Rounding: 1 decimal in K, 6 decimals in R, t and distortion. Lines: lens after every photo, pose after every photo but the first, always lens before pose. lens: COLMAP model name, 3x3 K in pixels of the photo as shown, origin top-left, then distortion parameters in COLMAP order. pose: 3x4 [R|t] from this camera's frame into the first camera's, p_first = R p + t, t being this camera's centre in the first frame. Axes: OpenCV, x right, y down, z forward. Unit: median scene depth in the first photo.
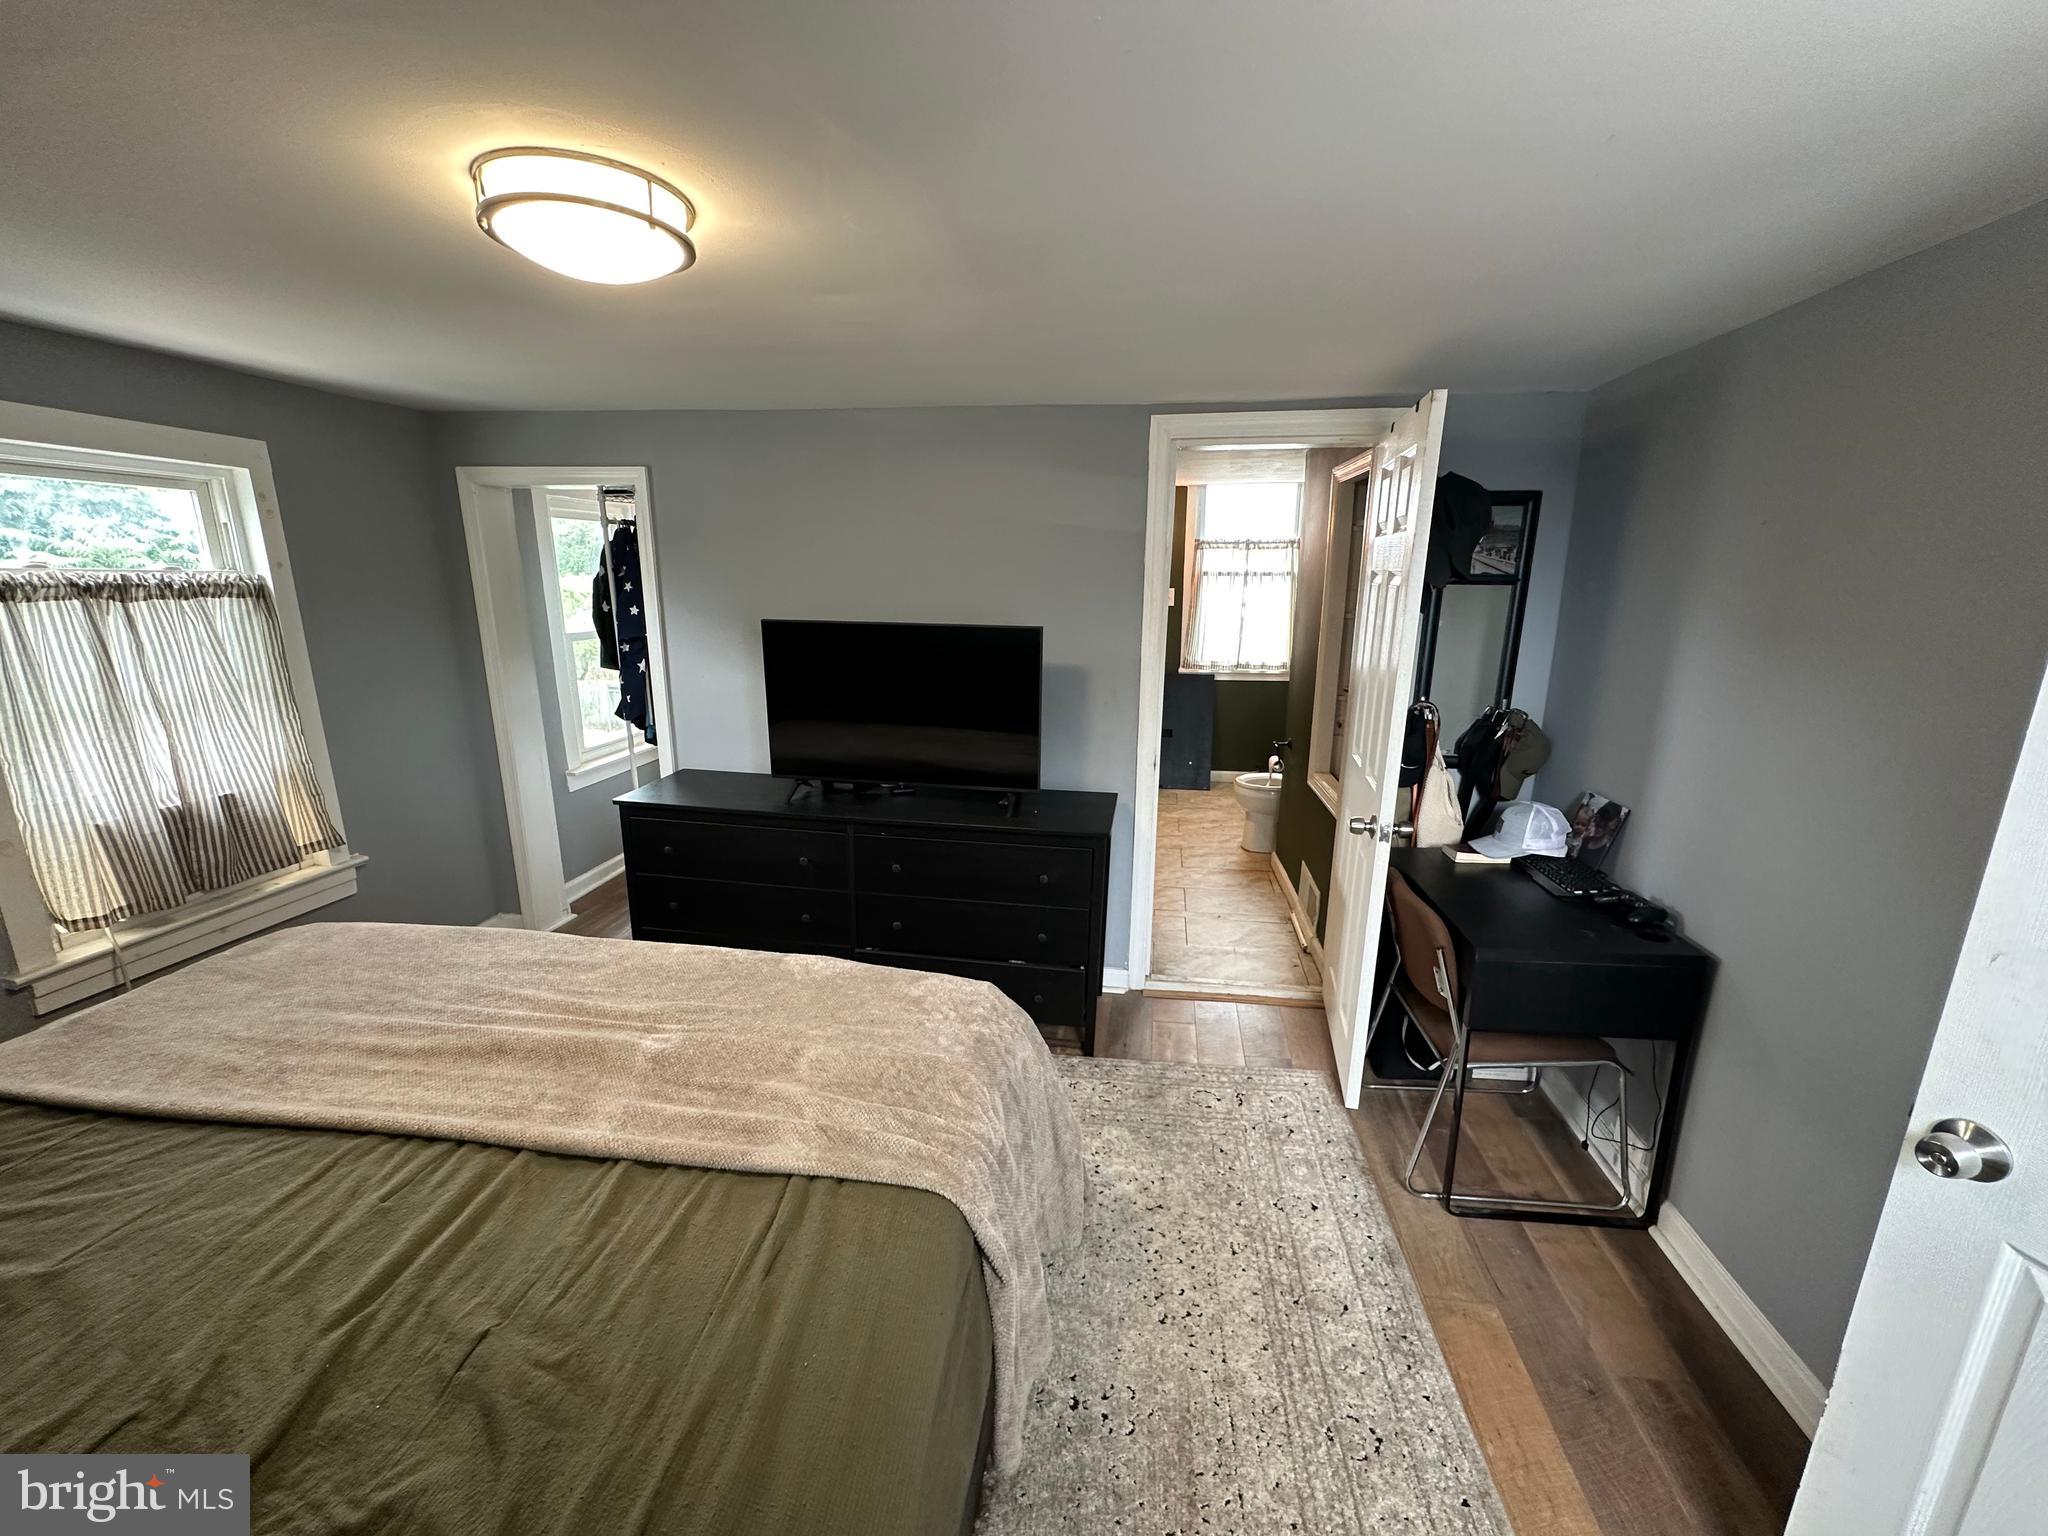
lens RADIAL K [[824.2, 0, 1030.3], [0, 824.2, 771.2], [0, 0, 1]] dist [-0.001891, 0.000607]
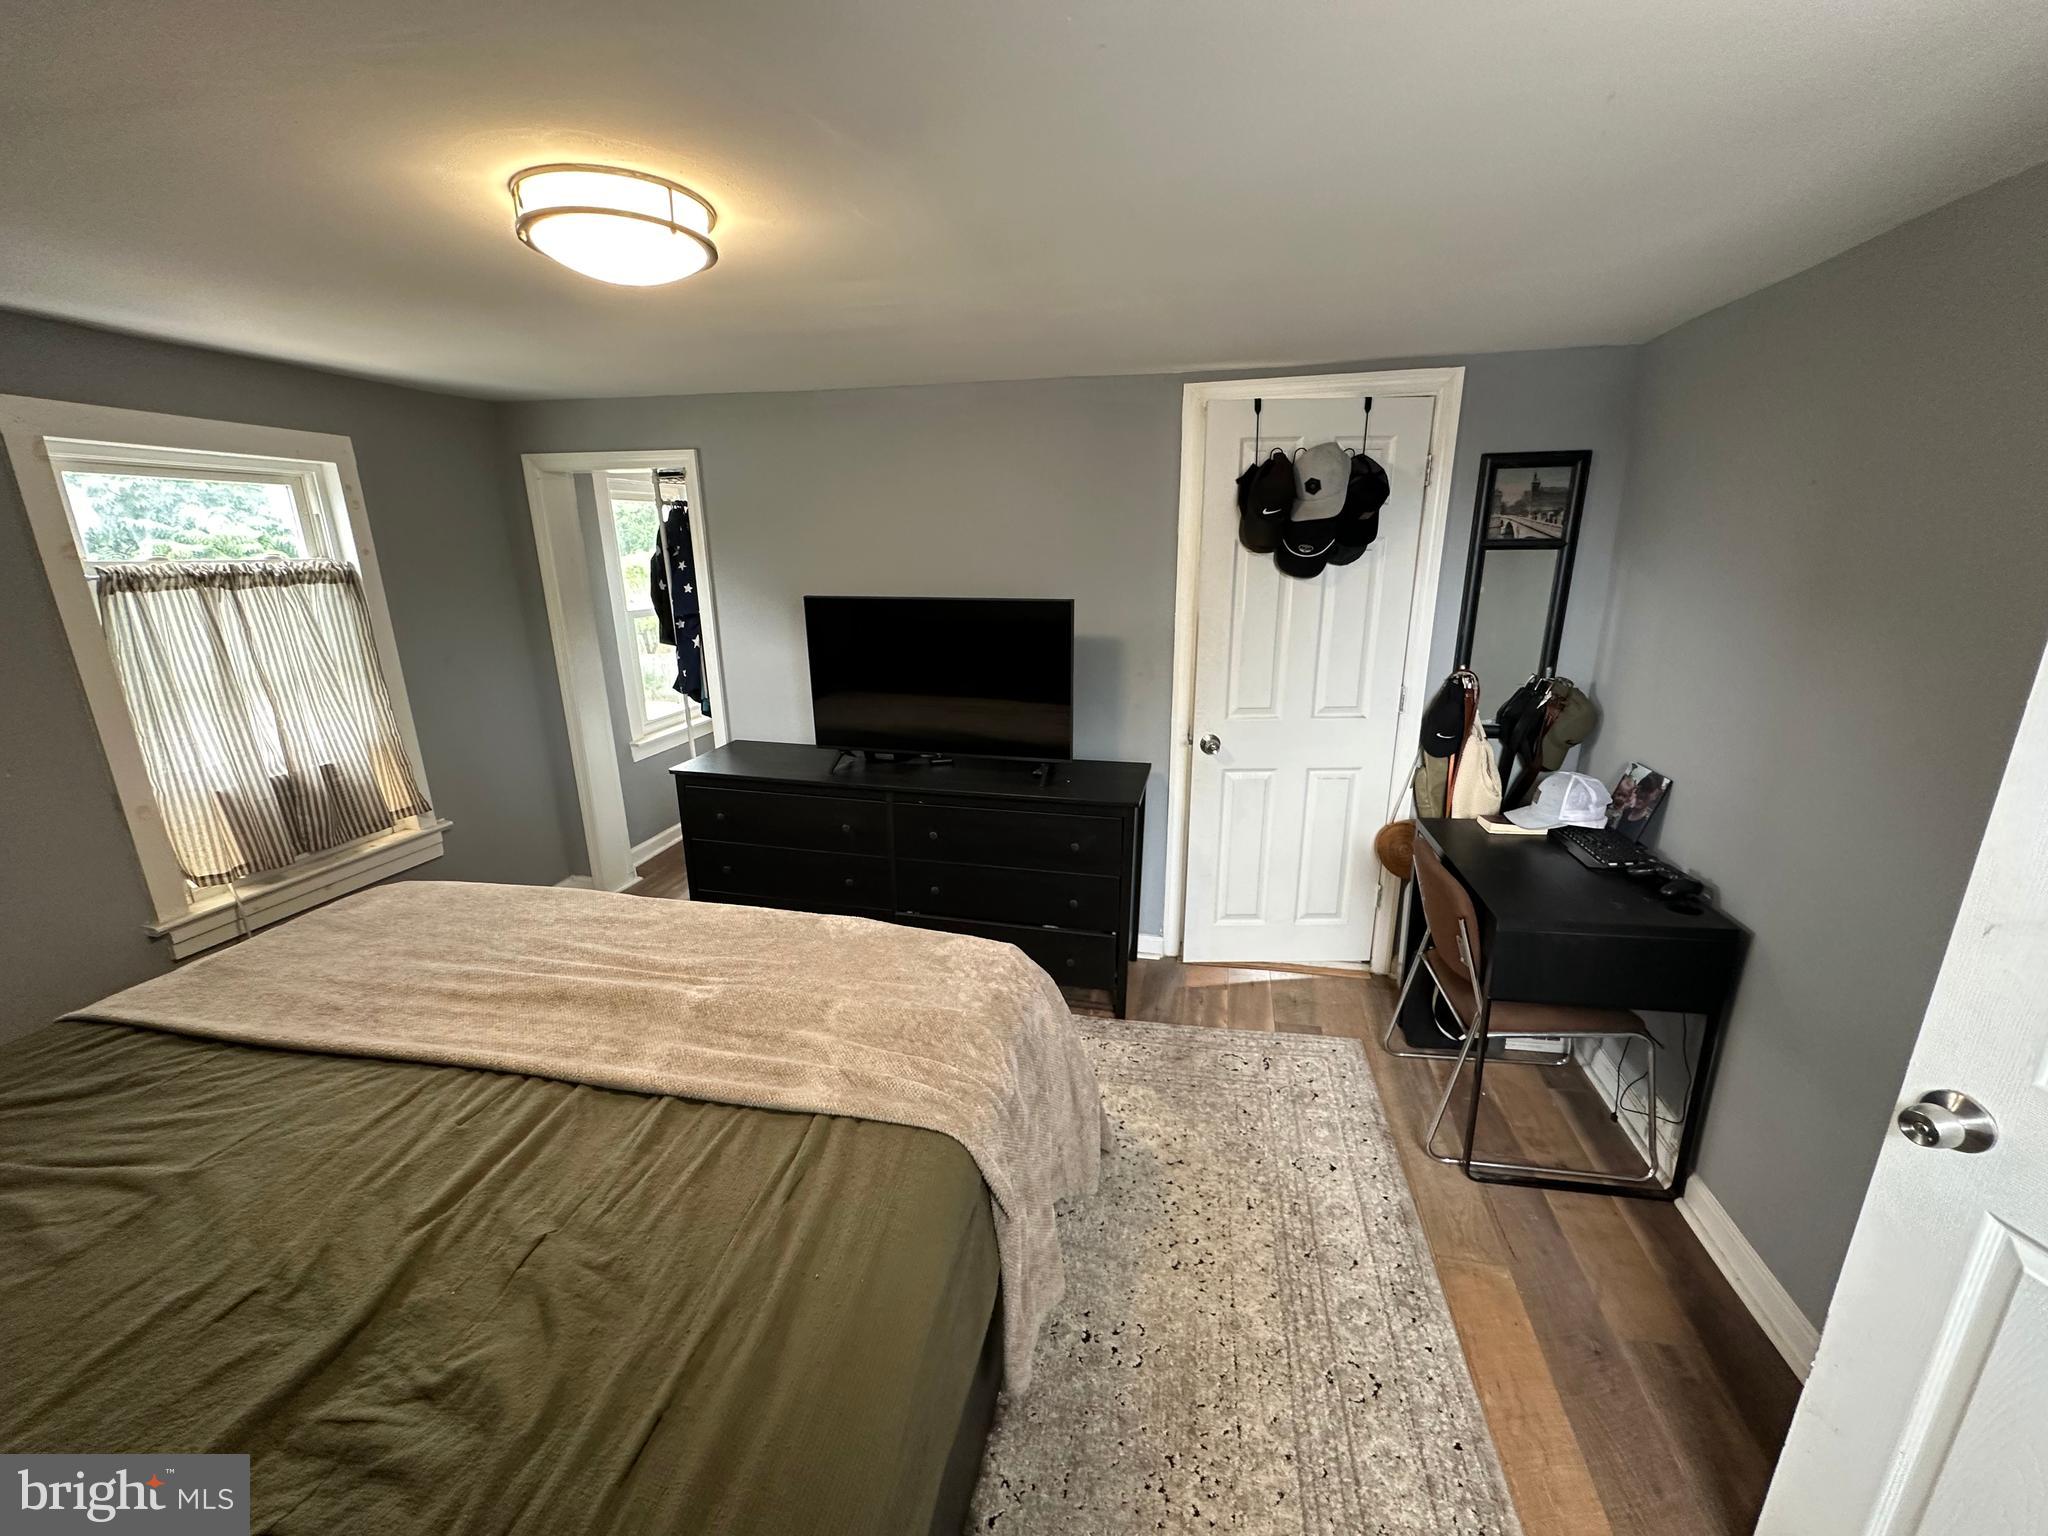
lens RADIAL K [[824.2, 0, 1030.0], [0, 824.2, 771.9], [0, 0, 1]] dist [-0.001891, 0.000607]
pose [[0.997339, 0.000955, -0.072892, 0.047463], [0.001783, 0.999296, 0.037479, -0.001645], [0.072877, -0.037509, 0.996635, -0.032193]]
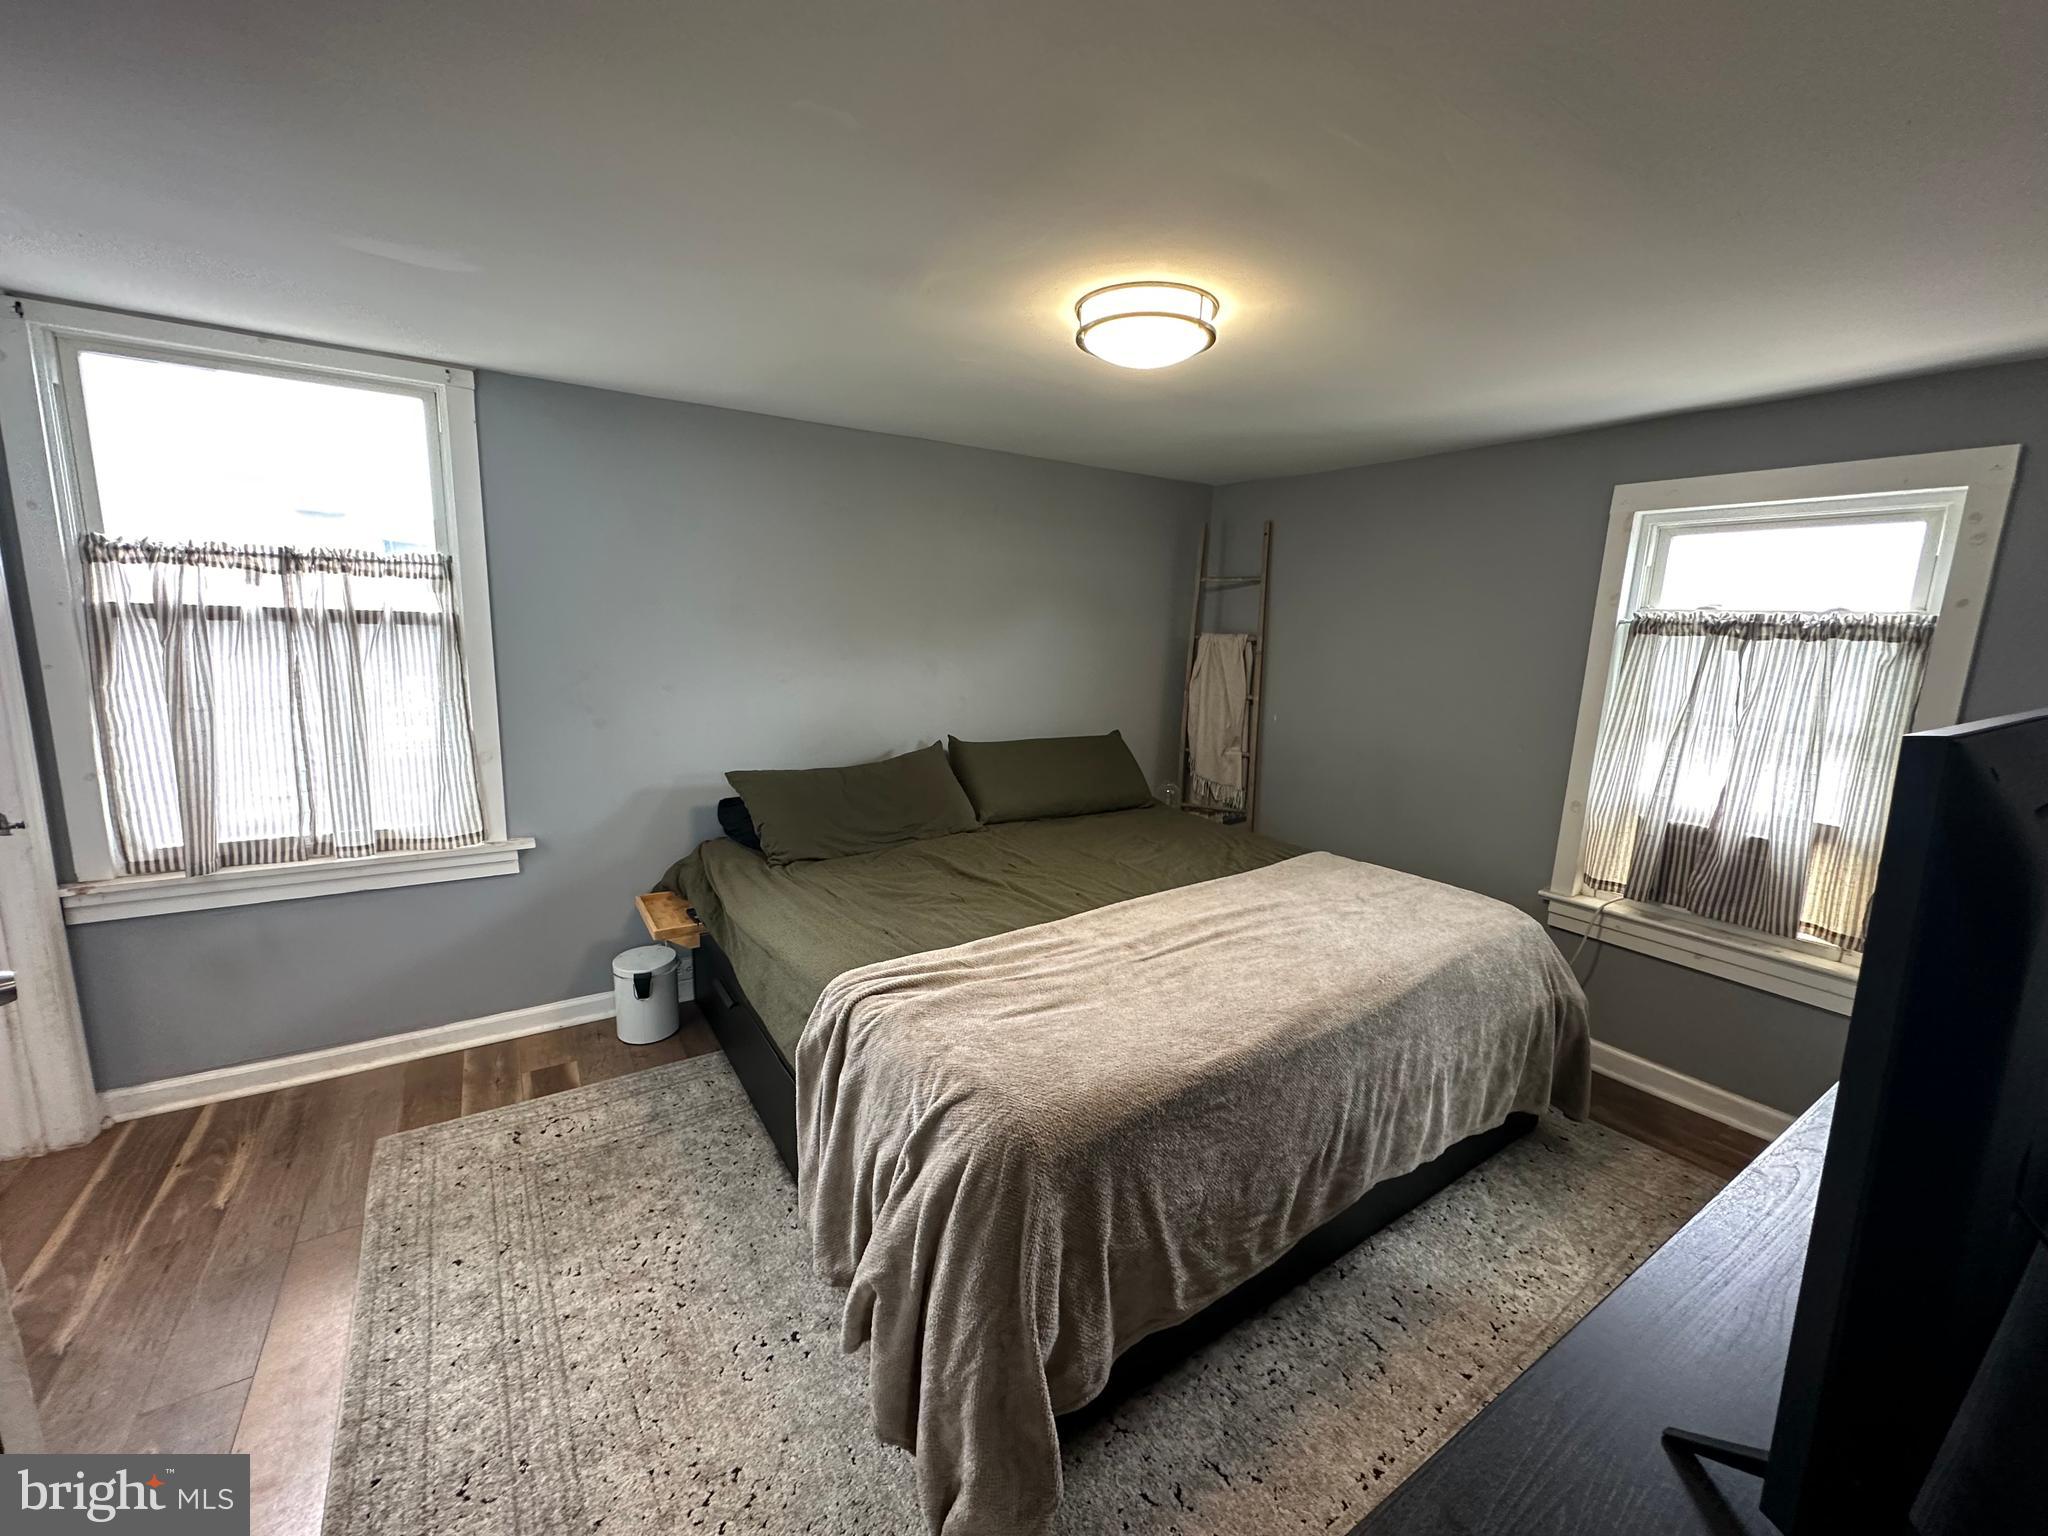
lens RADIAL K [[824.2, 0, 1023.9], [0, 824.2, 774.6], [0, 0, 1]] dist [-0.001891, 0.000607]
pose [[-0.749664, 0.086958, -0.656082, 0.382500], [-0.188432, 0.922256, 0.337546, -0.255787], [0.634427, 0.376672, -0.674996, 1.339826]]
